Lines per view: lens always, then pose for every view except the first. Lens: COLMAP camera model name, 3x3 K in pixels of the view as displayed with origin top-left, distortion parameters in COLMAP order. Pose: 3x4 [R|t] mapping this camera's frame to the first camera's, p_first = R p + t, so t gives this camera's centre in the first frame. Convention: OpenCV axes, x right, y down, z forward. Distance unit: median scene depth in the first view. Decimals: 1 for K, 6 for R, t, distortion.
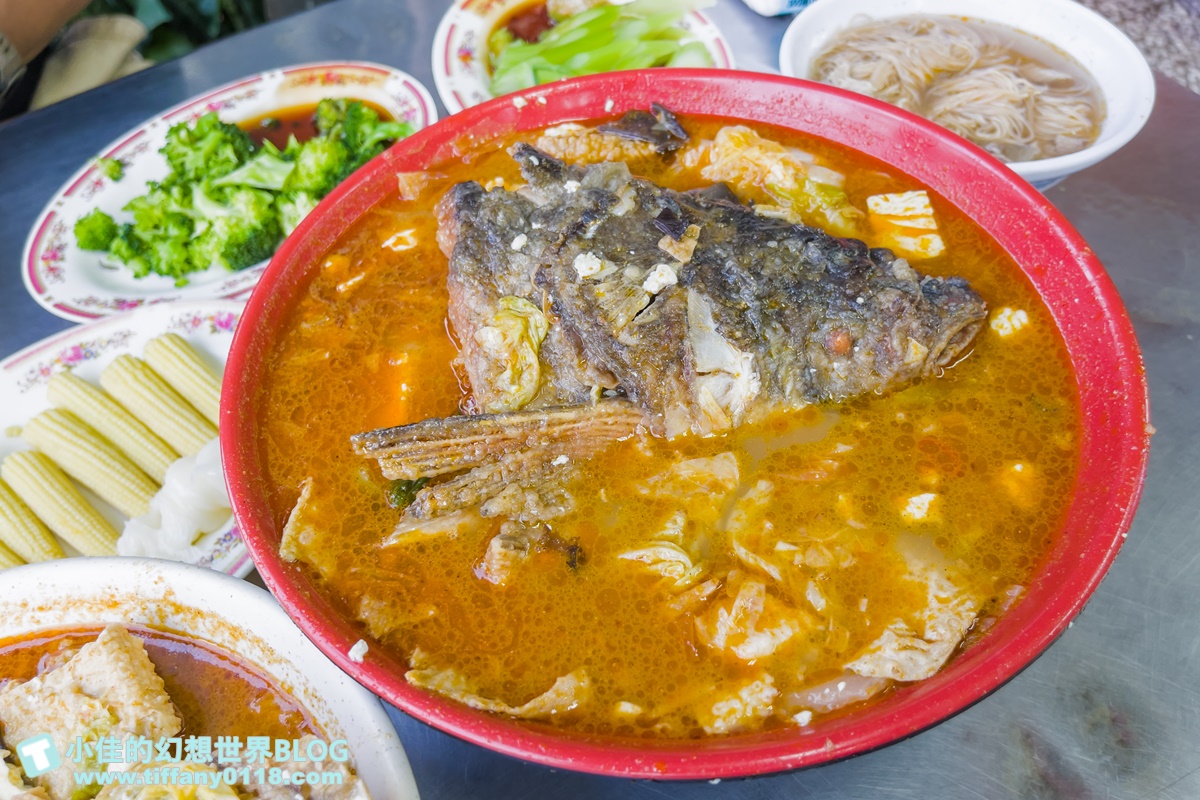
lens RADIAL K [[931.4, 0, 619.1], [0, 931.4, 431.9], [0, 0, 1]] dist [0.025910, -0.060716]
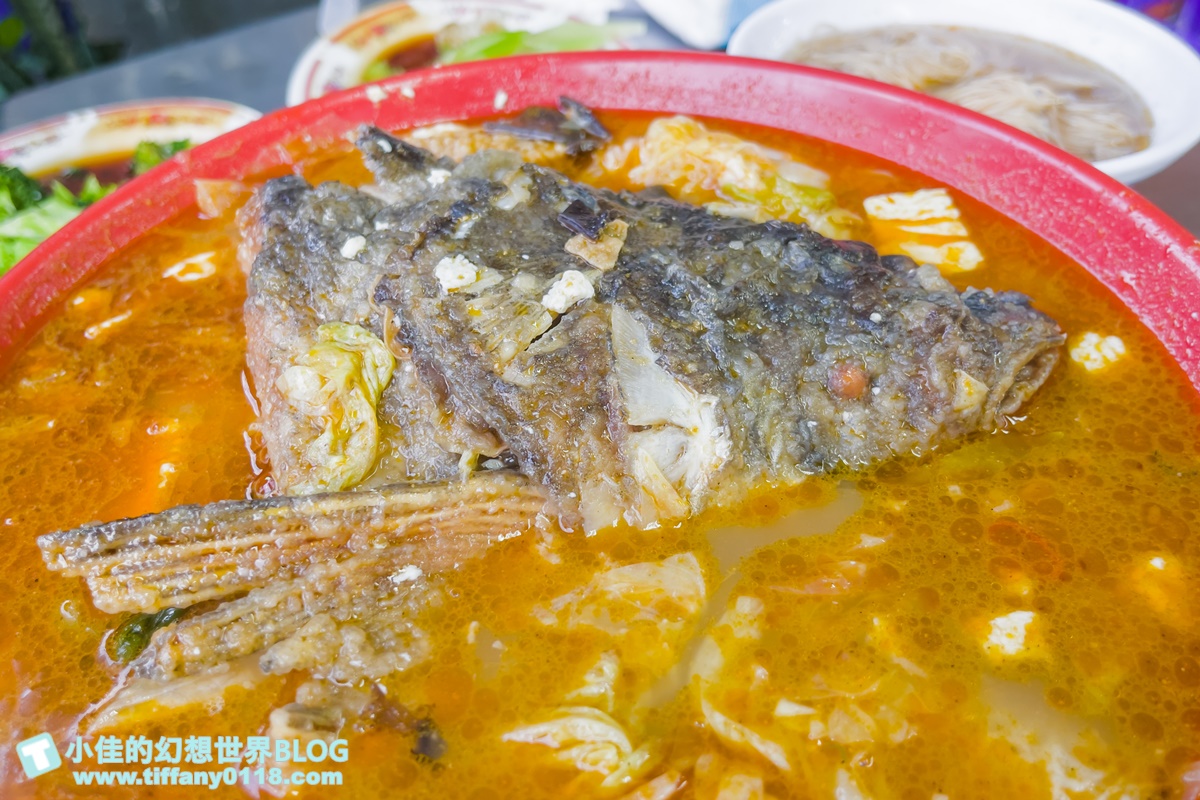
lens RADIAL K [[1042.5, 0, 585.1], [0, 1042.5, 413.2], [0, 0, 1]] dist [0.021632, -0.048897]
pose [[0.999237, -0.025210, 0.029847, 0.031793], [0.029966, 0.984730, -0.171491, 0.044337], [-0.025068, 0.172254, 0.984734, 0.298408]]
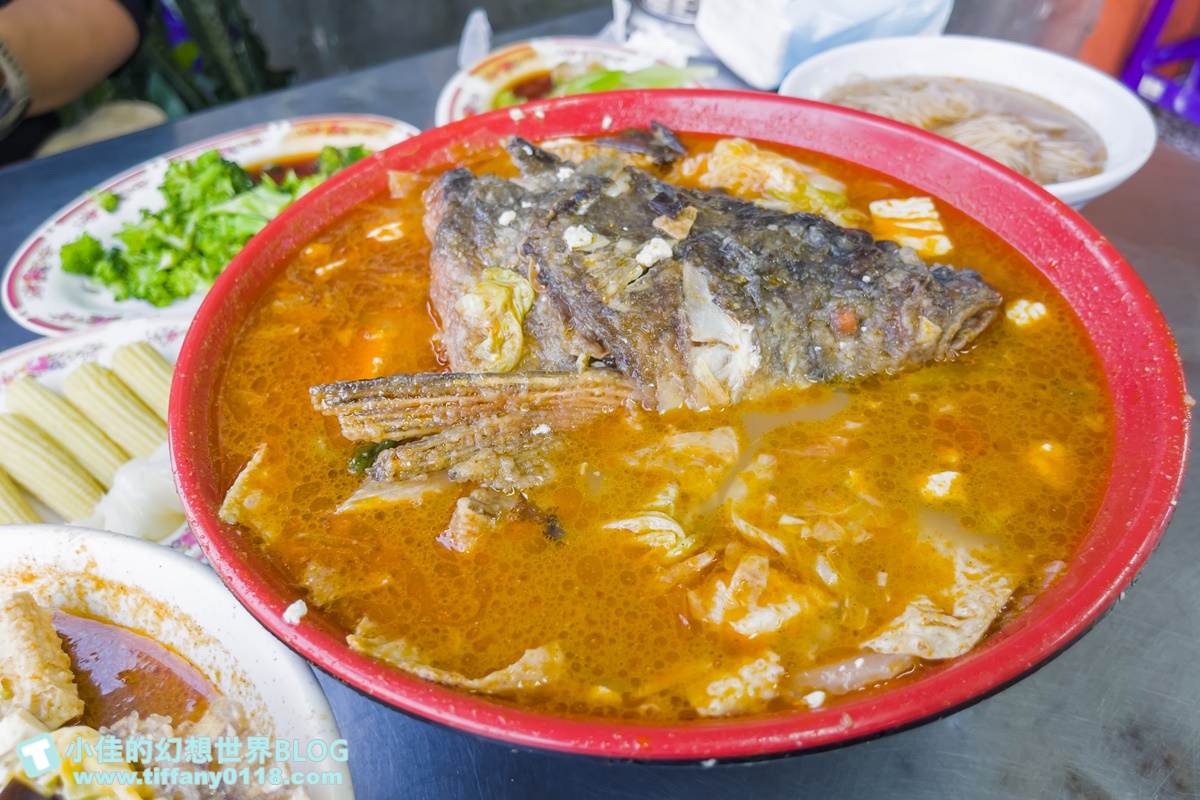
lens RADIAL K [[931.4, 0, 619.0], [0, 931.4, 400.3], [0, 0, 1]] dist [0.025910, -0.060716]
pose [[0.999810, 0.019193, -0.003395, 0.014305], [-0.019490, 0.983233, -0.181308, 0.155244], [-0.000142, 0.181340, 0.983420, 0.096737]]
